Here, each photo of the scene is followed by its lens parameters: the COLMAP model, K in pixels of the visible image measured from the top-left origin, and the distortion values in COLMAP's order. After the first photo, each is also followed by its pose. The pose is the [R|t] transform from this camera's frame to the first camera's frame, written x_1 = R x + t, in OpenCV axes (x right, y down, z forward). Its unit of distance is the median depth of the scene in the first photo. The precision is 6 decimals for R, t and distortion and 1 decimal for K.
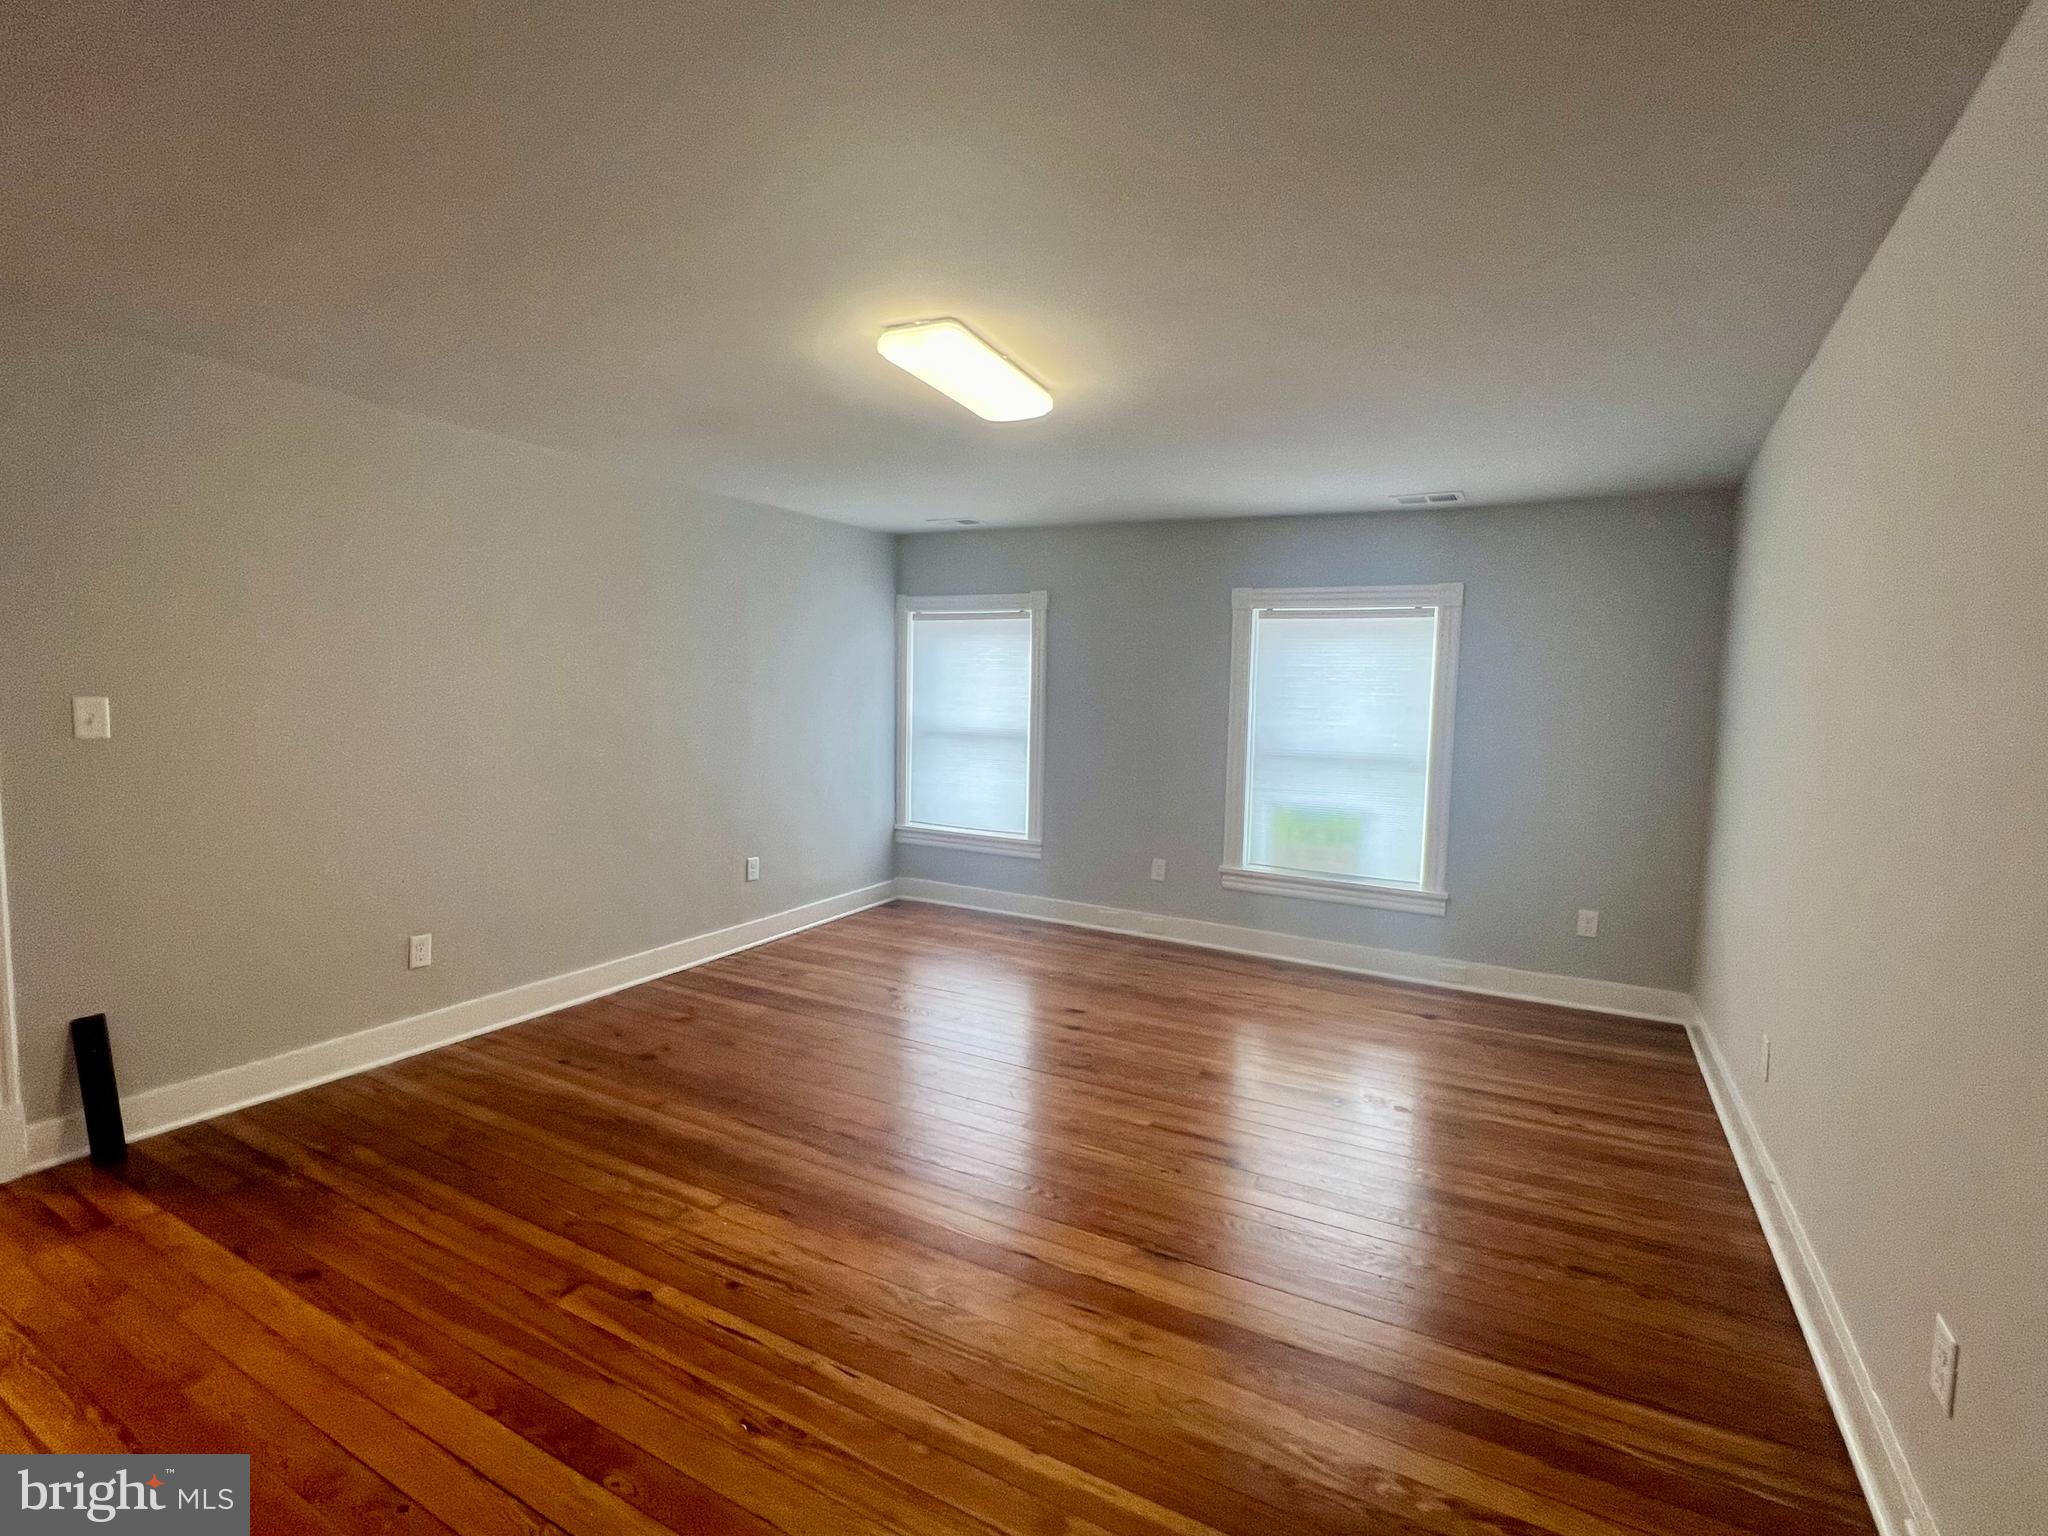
lens RADIAL K [[964.7, 0, 1024.0], [0, 964.7, 768.0], [0, 0, 1]] dist [0.000256, -0.000412]
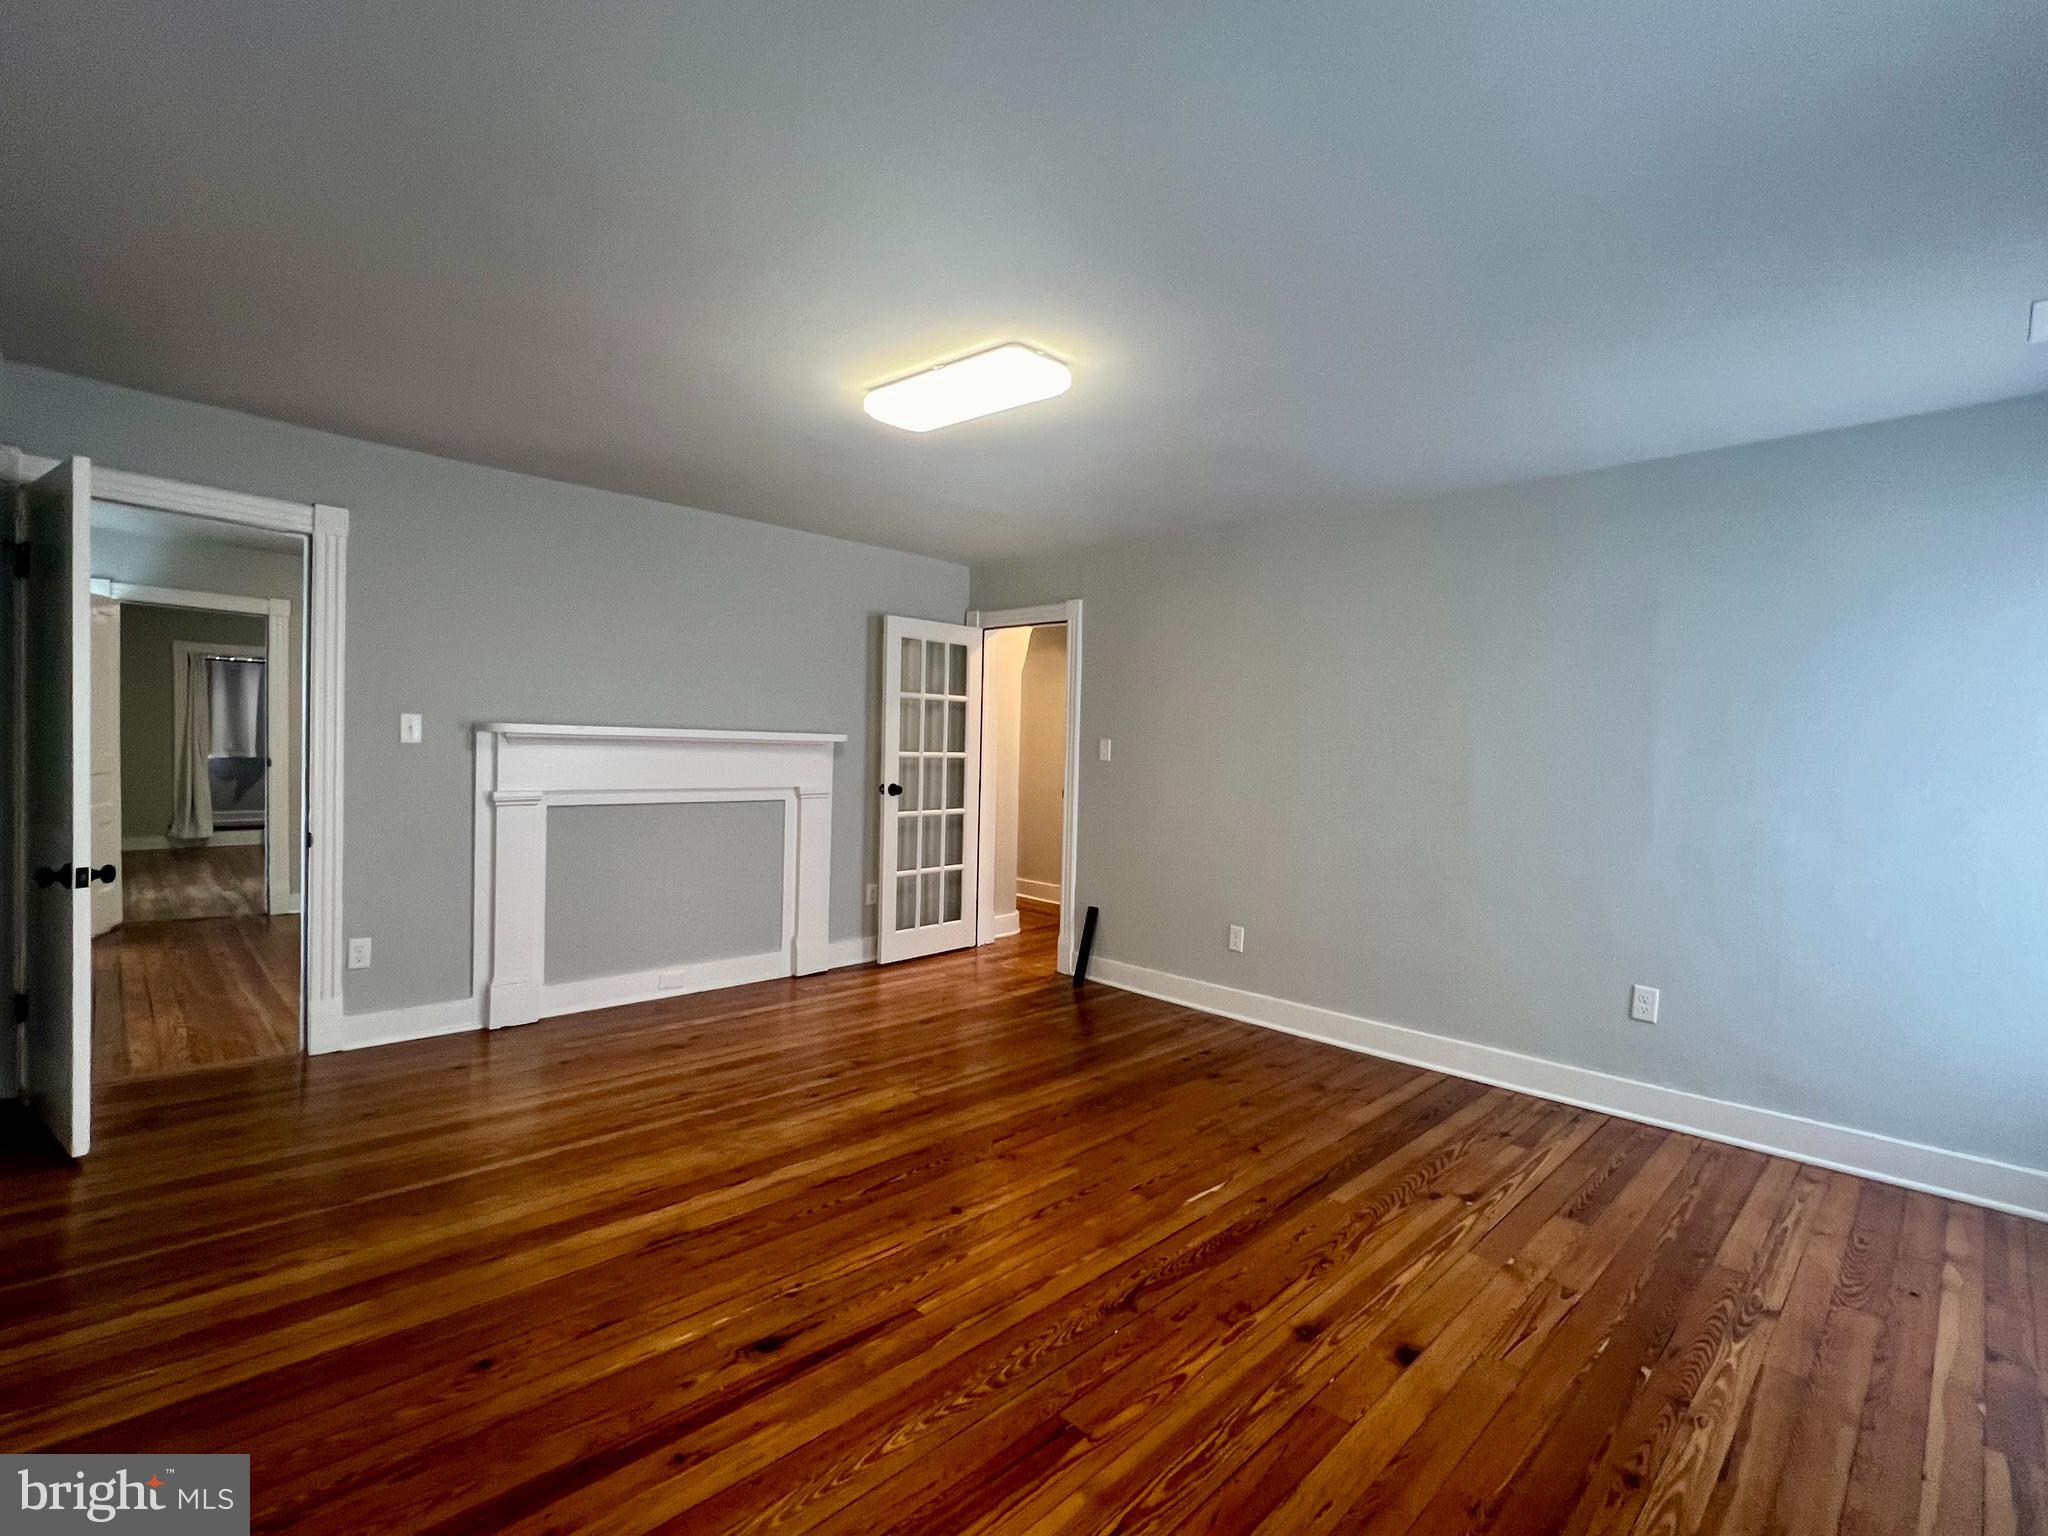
lens RADIAL K [[964.7, 0, 1024.0], [0, 964.7, 768.0], [0, 0, 1]] dist [0.000256, -0.000412]
pose [[-0.300275, -0.000266, -0.953853, 0.863912], [-0.107887, 0.993592, 0.033686, -0.061106], [0.947732, 0.113023, -0.298380, 1.379491]]
